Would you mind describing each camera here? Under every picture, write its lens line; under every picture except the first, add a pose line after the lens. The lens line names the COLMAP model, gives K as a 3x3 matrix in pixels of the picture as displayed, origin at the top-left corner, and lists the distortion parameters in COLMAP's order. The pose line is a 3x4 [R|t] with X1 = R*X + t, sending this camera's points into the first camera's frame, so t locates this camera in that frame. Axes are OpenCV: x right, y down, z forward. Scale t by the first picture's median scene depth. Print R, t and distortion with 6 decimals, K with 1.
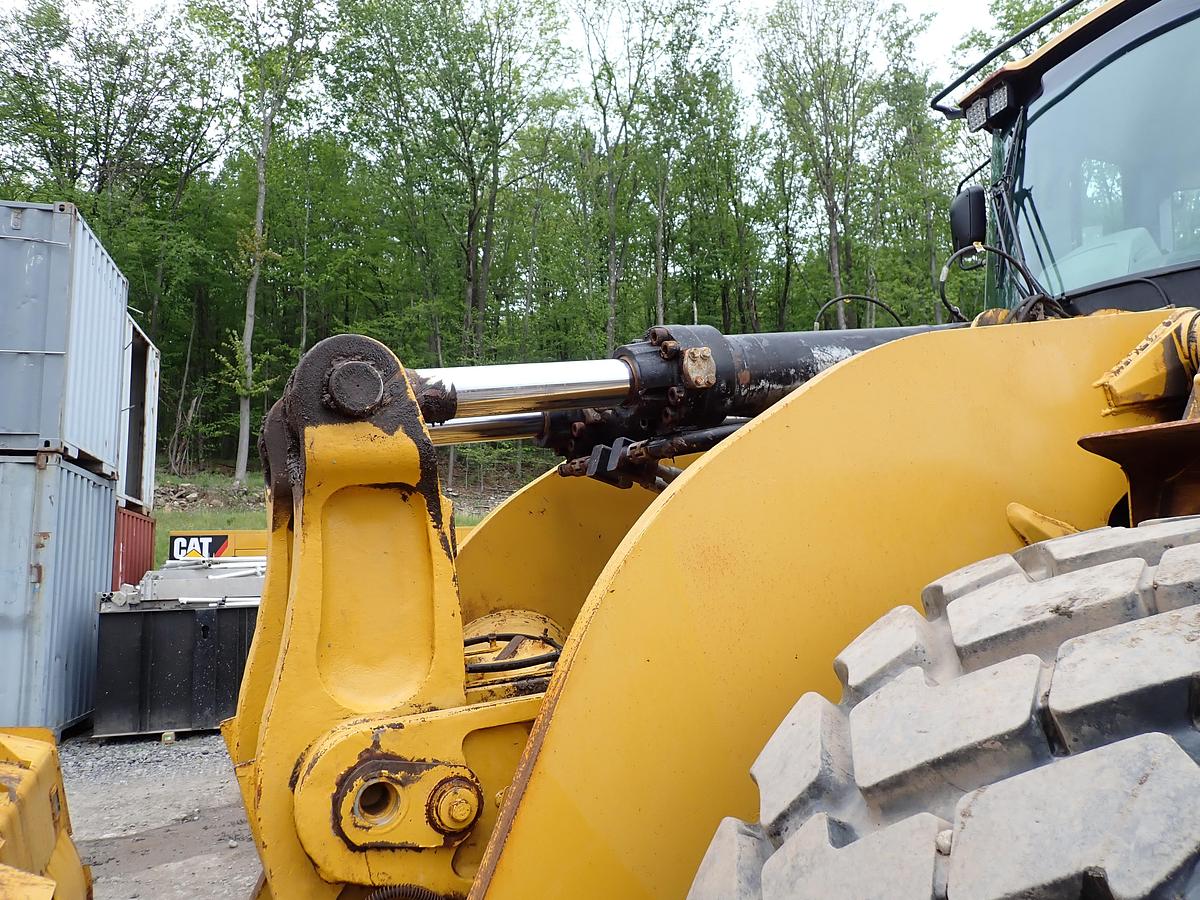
lens RADIAL K [[895.5, 0, 600.6], [0, 895.5, 451.2], [0, 0, 1]] dist [0.005803, -0.004897]
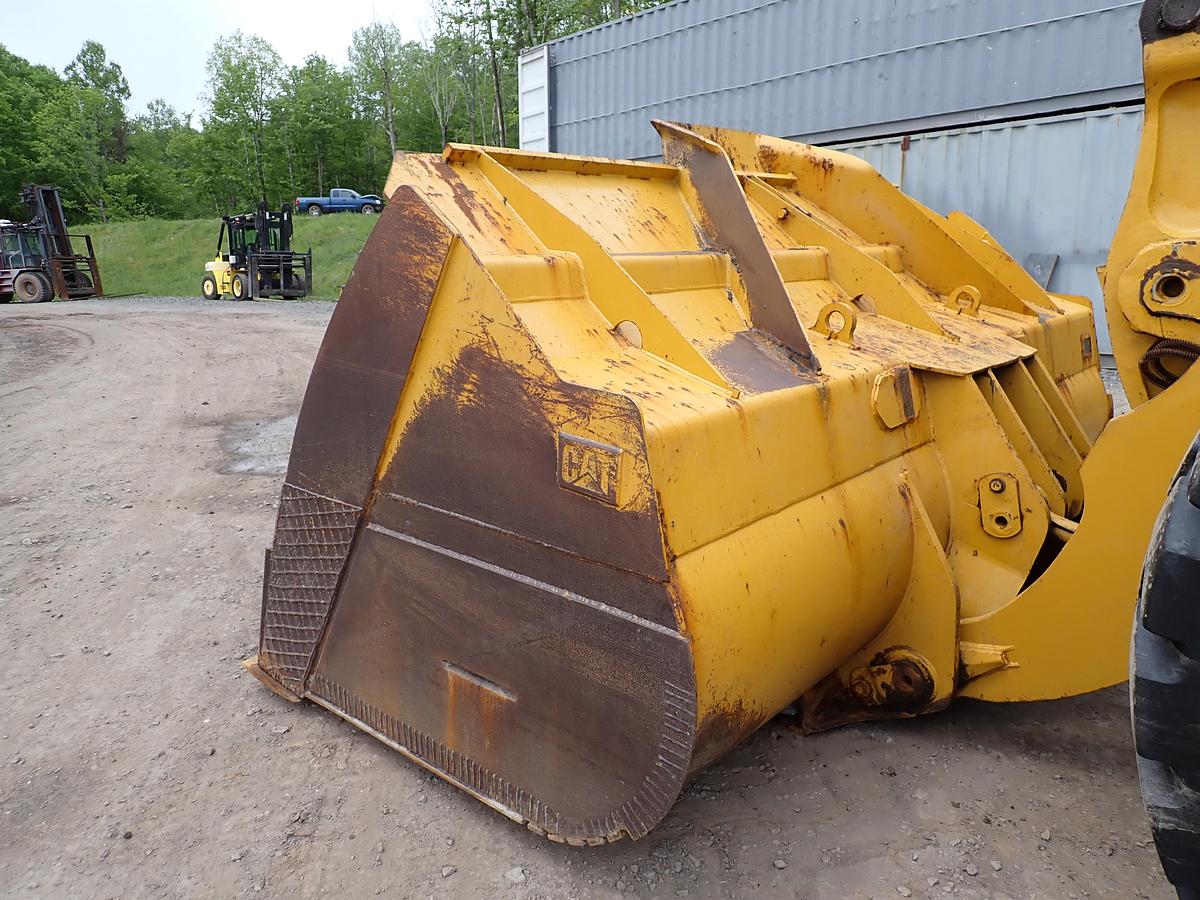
lens RADIAL K [[885.5, 0, 596.0], [0, 885.5, 444.6], [0, 0, 1]] dist [0.001704, -0.000432]
pose [[0.398324, 0.204196, -0.894227, 0.125709], [0.131908, 0.952020, 0.276150, 0.012578], [0.907711, -0.227953, 0.352277, -0.086285]]
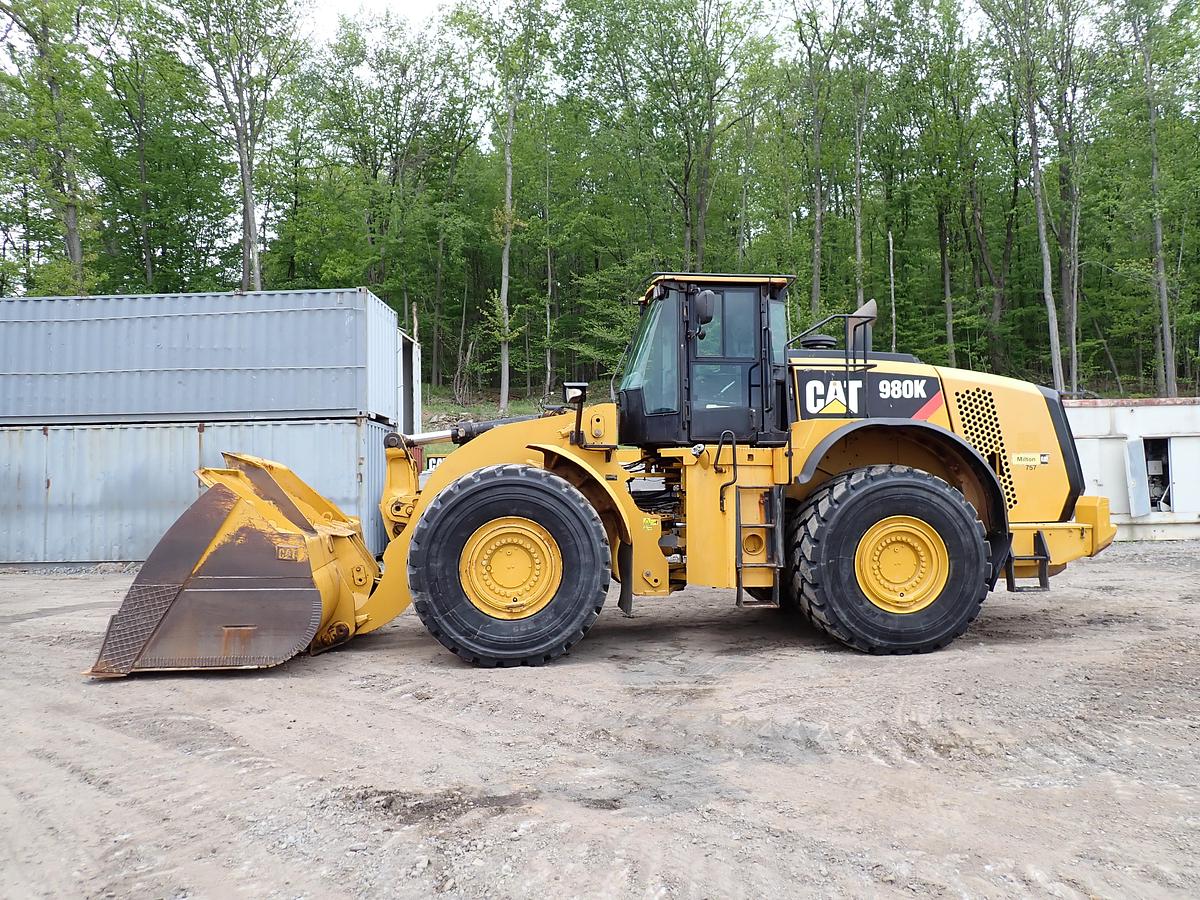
lens RADIAL K [[865.8, 0, 582.2], [0, 865.8, 442.9], [0, 0, 1]] dist [-0.003526, -0.002731]
pose [[0.949187, -0.015696, -0.314320, 0.439190], [0.043784, 0.995629, 0.082503, -0.077299], [0.311652, -0.092073, 0.945725, -0.650456]]
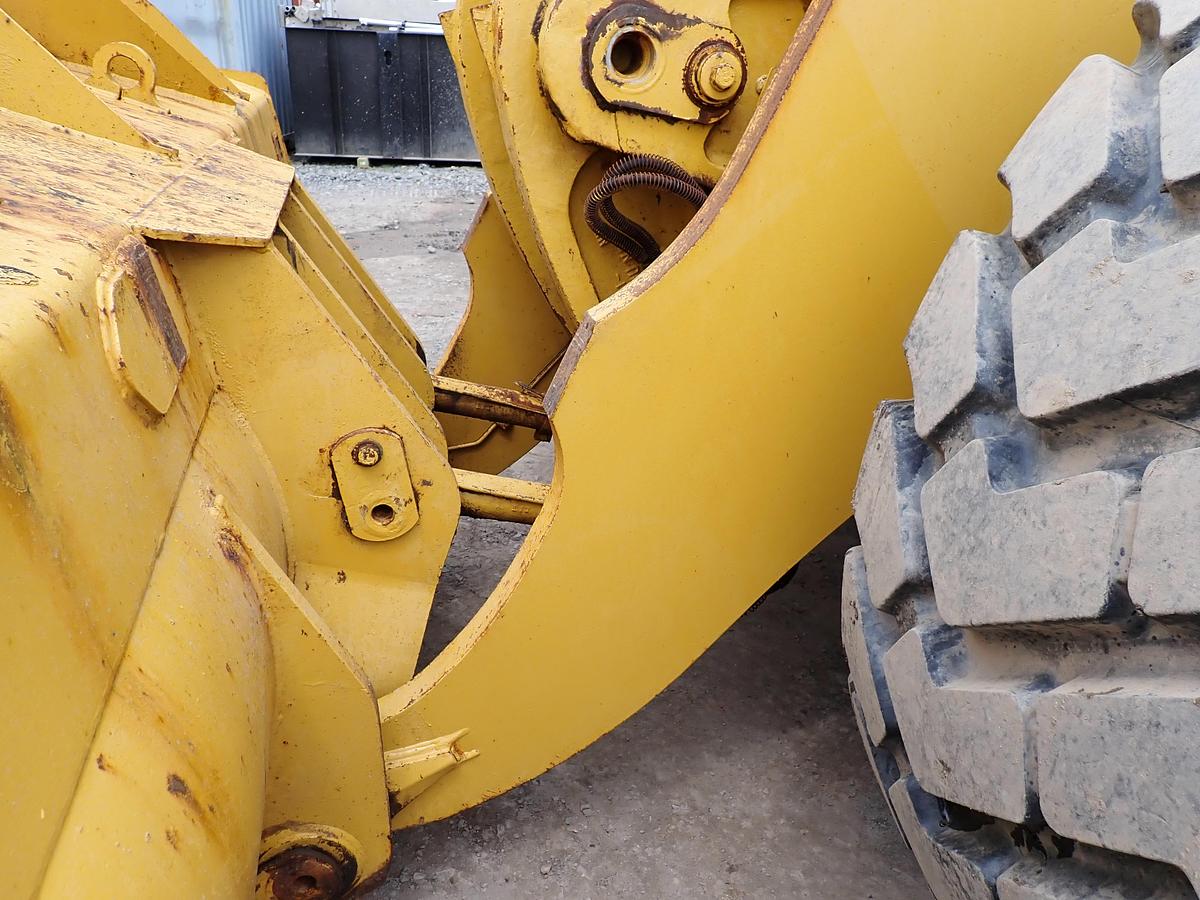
lens RADIAL K [[890.4, 0, 600.6], [0, 890.4, 446.6], [0, 0, 1]] dist [0.008461, -0.009779]
pose [[0.979763, 0.142139, -0.140927, -0.015509], [-0.047670, 0.849515, 0.525406, 0.039640], [0.194400, -0.508055, 0.839100, 0.011093]]
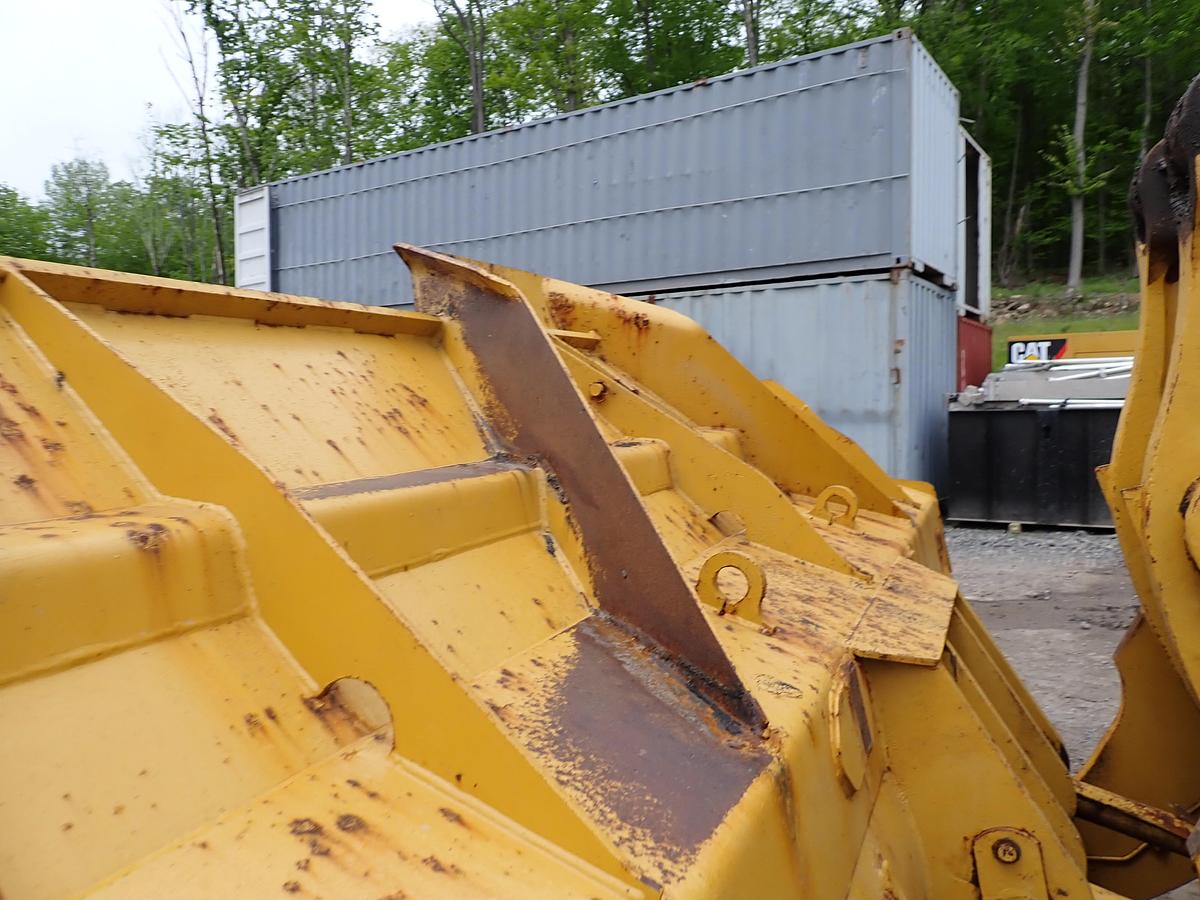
lens RADIAL K [[890.8, 0, 599.8], [0, 890.8, 448.1], [0, 0, 1]] dist [0.008338, -0.014413]
pose [[0.647174, 0.052615, -0.760525, 0.000745], [0.102169, 0.982629, 0.154922, 0.010707], [0.755465, -0.177963, 0.630556, -0.024619]]
